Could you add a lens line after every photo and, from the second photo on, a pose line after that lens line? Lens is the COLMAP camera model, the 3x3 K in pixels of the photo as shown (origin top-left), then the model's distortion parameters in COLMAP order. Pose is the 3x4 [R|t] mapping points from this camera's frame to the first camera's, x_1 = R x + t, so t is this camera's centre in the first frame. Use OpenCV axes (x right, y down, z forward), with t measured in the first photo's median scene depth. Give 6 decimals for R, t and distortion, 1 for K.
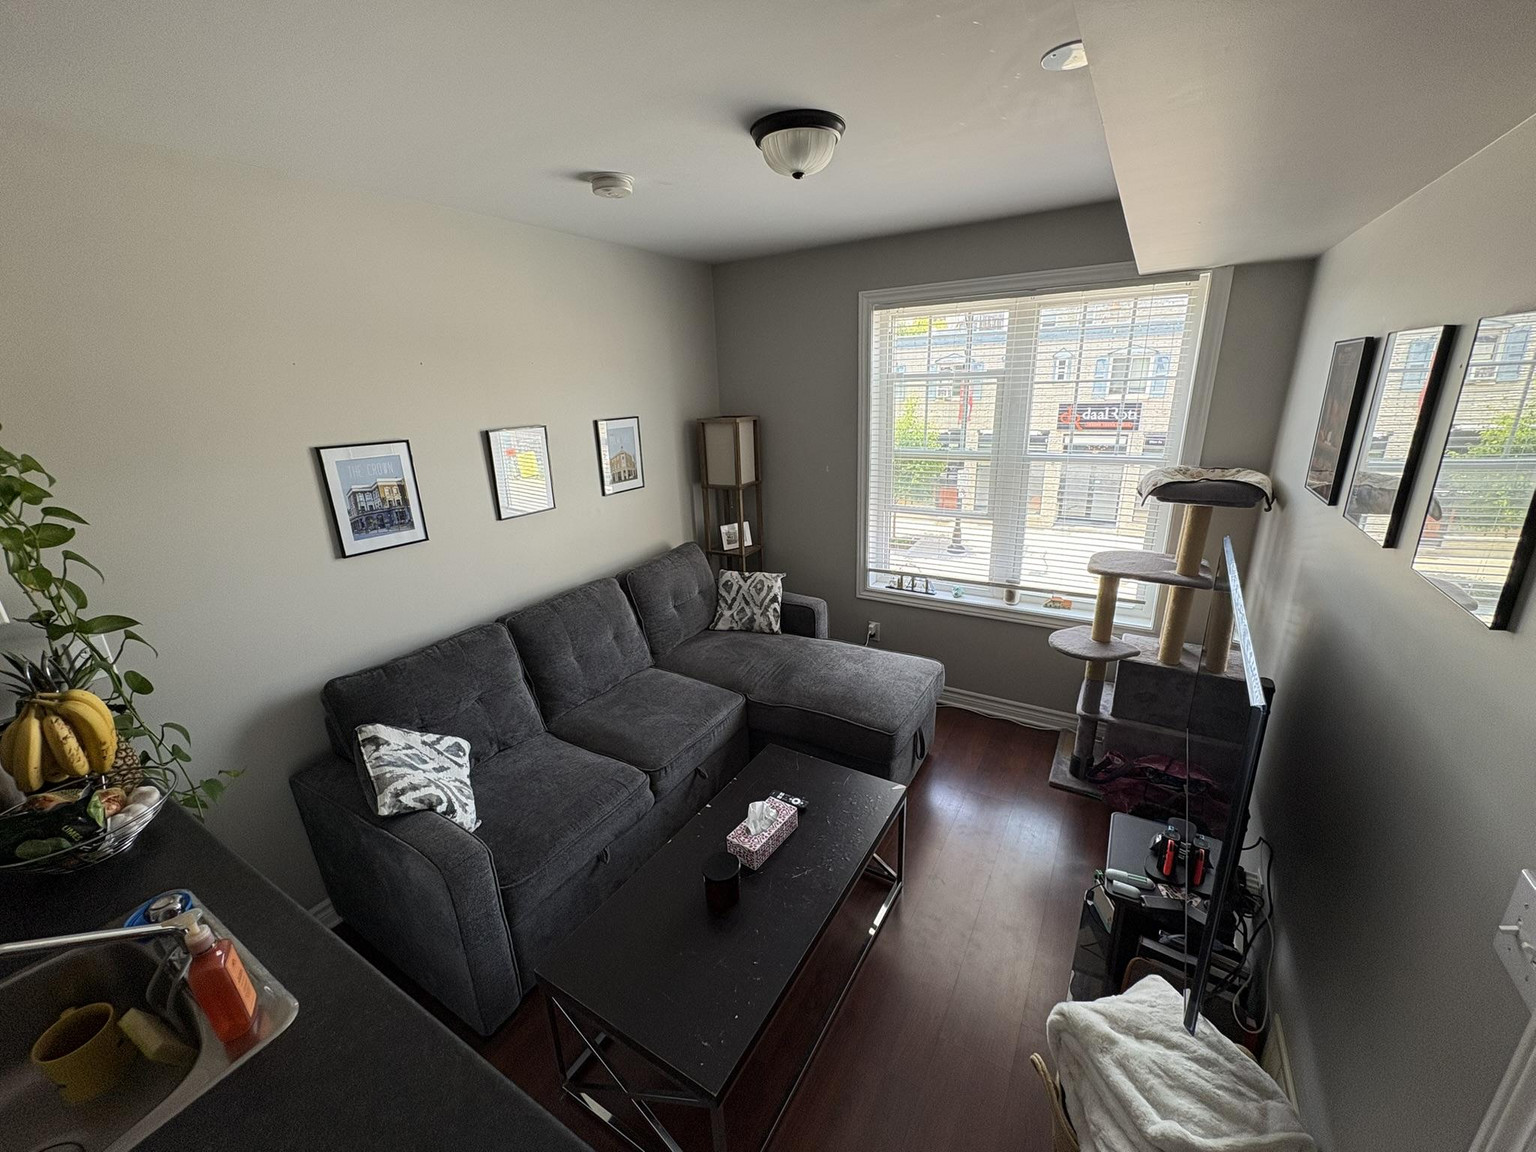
lens RADIAL K [[612.7, 0, 771.2], [0, 612.7, 578.7], [0, 0, 1]] dist [0.001727, 0.000027]
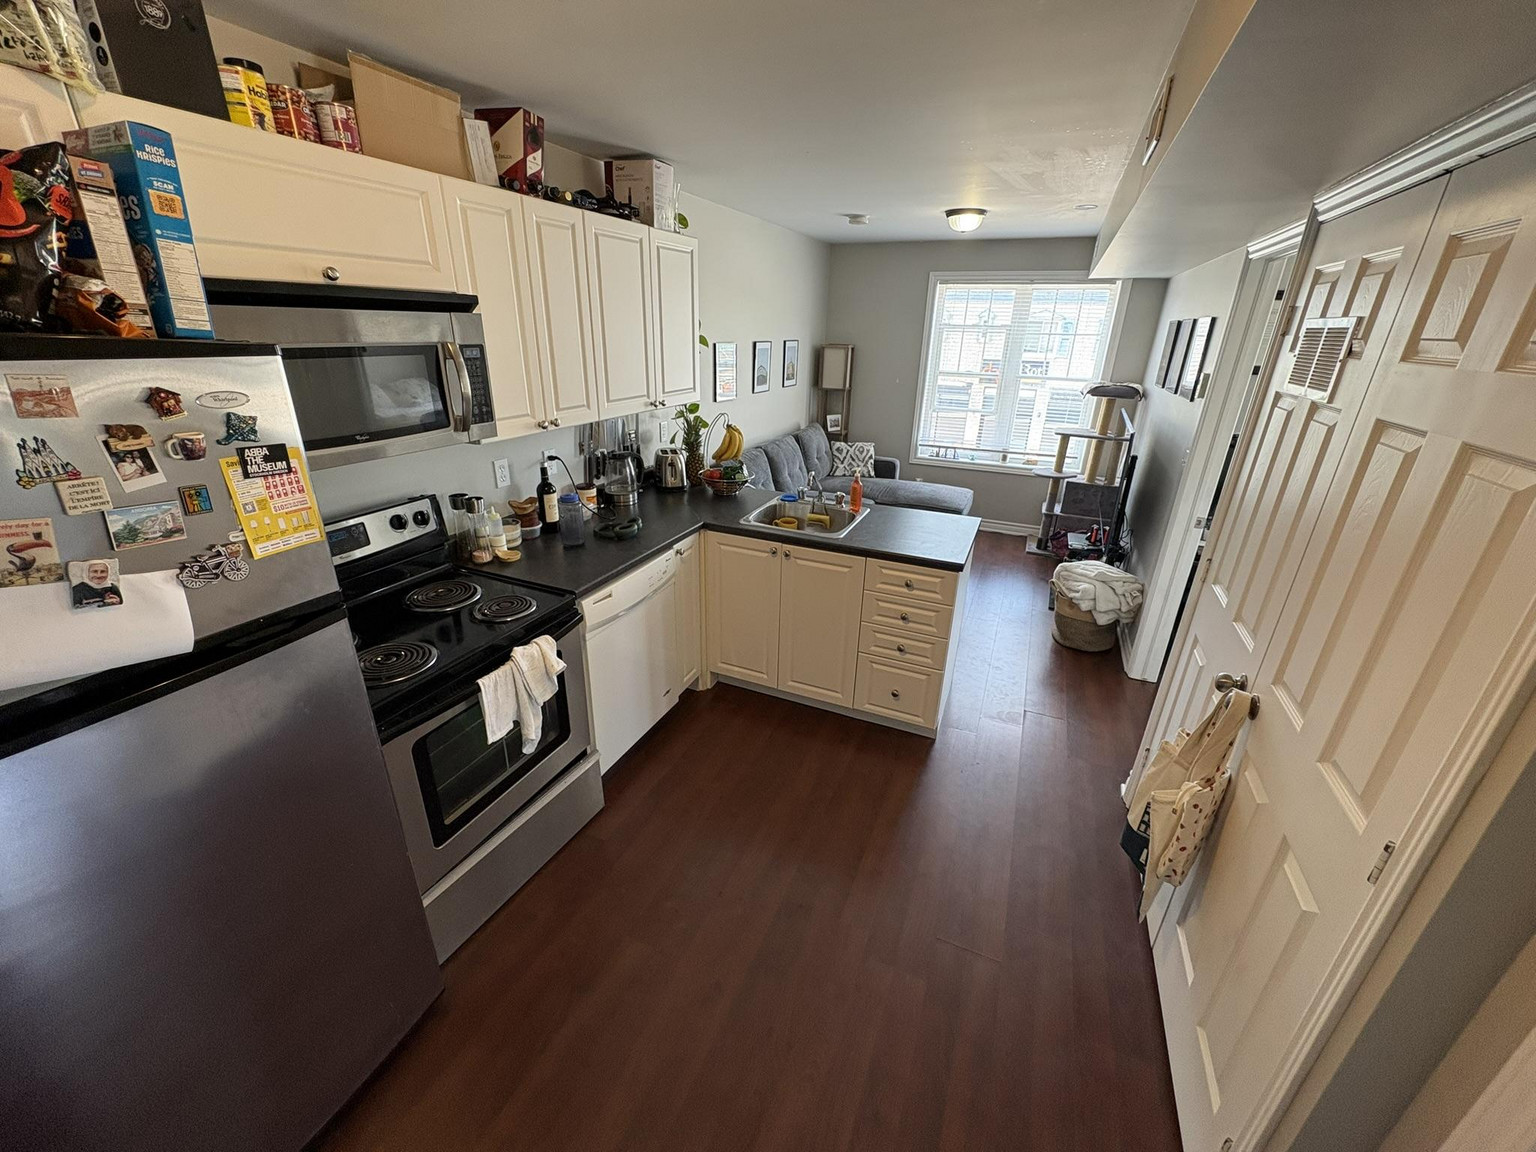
lens RADIAL K [[612.7, 0, 768.8], [0, 612.7, 578.4], [0, 0, 1]] dist [0.001727, 0.000027]
pose [[0.990555, 0.003572, 0.137072, -0.551955], [-0.014645, 0.996699, 0.079857, 0.258679], [-0.136335, -0.081110, 0.987337, -0.712620]]
